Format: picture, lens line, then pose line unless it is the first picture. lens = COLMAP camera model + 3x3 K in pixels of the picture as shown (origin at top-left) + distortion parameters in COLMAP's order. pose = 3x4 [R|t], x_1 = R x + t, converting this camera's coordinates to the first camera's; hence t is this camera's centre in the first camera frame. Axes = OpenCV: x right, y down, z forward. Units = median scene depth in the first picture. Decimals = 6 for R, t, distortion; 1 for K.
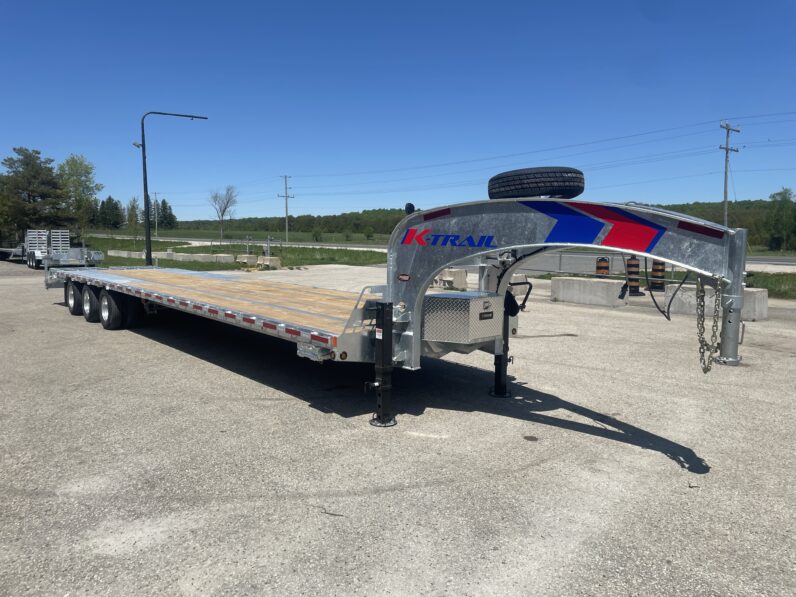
lens RADIAL K [[587.0, 0, 398.0], [0, 587.0, 298.5], [0, 0, 1]] dist [0.078224, -0.092373]
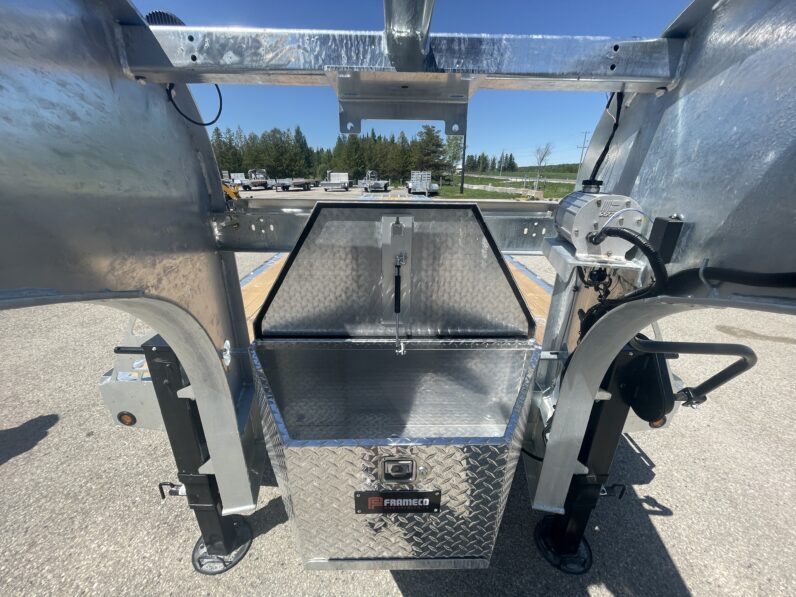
lens RADIAL K [[319.1, 0, 398.0], [0, 319.1, 298.5], [0, 0, 1]] dist [-0.002294, -0.000246]
pose [[0.774272, 0.233686, -0.588128, 0.032662], [-0.073077, 0.956125, 0.283698, -0.013692], [0.628620, -0.176681, 0.757378, 0.143916]]
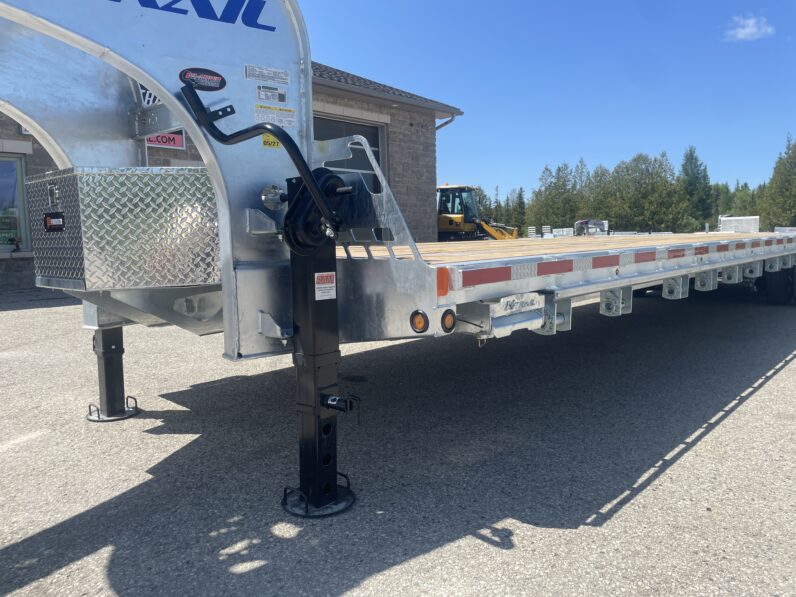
lens RADIAL K [[587.0, 0, 398.0], [0, 587.0, 298.5], [0, 0, 1]] dist [0.078224, -0.092373]
pose [[0.156465, 0.096233, -0.982984, 0.091190], [-0.077311, 0.993382, 0.084946, 0.003946], [0.984653, 0.062704, 0.162869, 0.182936]]
